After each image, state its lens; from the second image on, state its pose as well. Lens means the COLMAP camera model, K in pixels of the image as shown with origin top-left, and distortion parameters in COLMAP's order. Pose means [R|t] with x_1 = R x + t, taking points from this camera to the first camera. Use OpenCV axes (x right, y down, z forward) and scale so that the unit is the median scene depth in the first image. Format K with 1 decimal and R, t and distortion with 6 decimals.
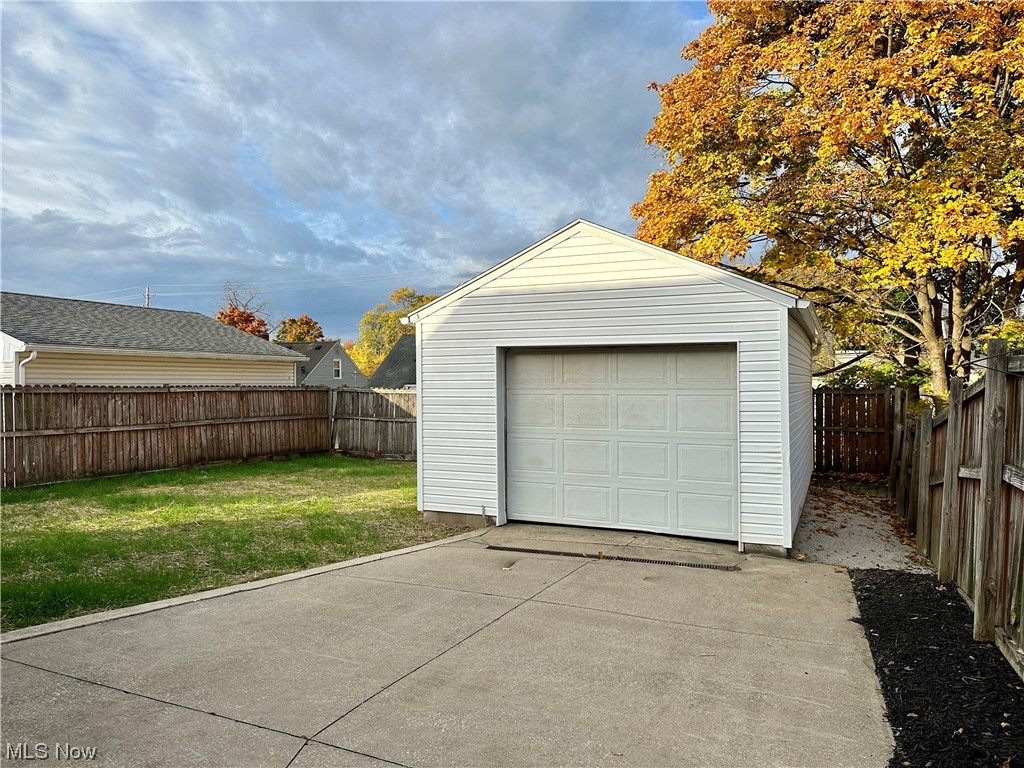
lens RADIAL K [[717.6, 0, 512.9], [0, 717.6, 386.8], [0, 0, 1]] dist [0.050762, -0.056028]
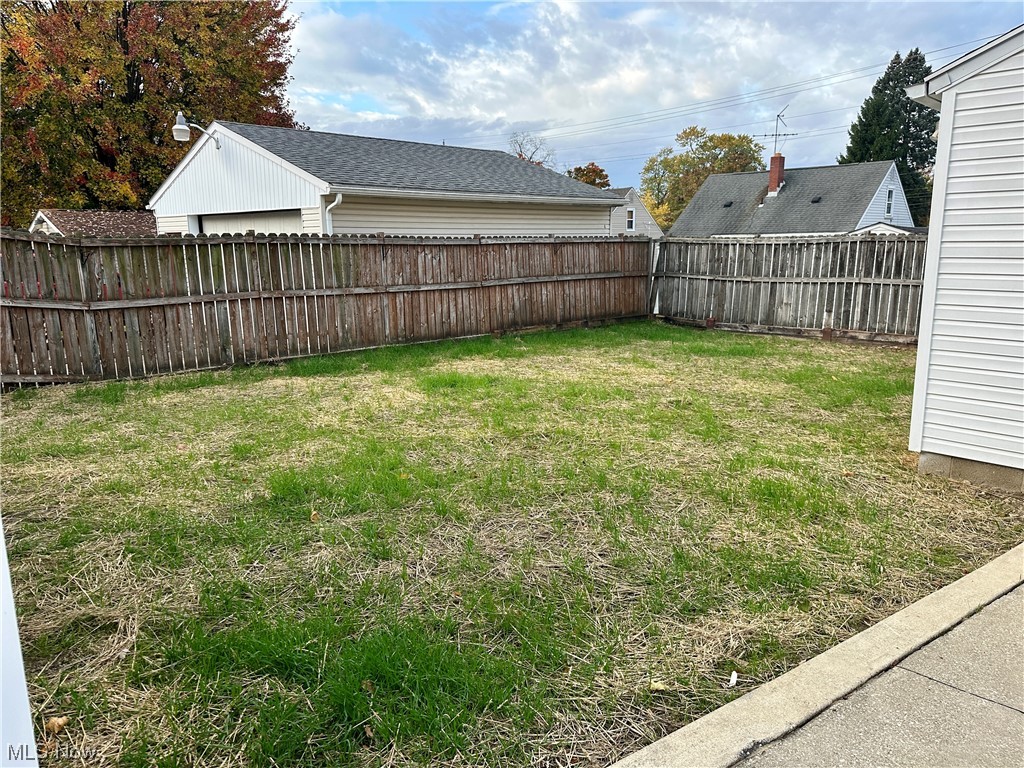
lens RADIAL K [[717.6, 0, 517.1], [0, 717.6, 391.7], [0, 0, 1]] dist [0.050762, -0.056028]
pose [[0.933310, 0.068320, -0.352511, -0.129550], [0.005213, 0.979050, 0.203552, 0.005694], [0.359033, -0.191815, 0.913402, 0.220630]]
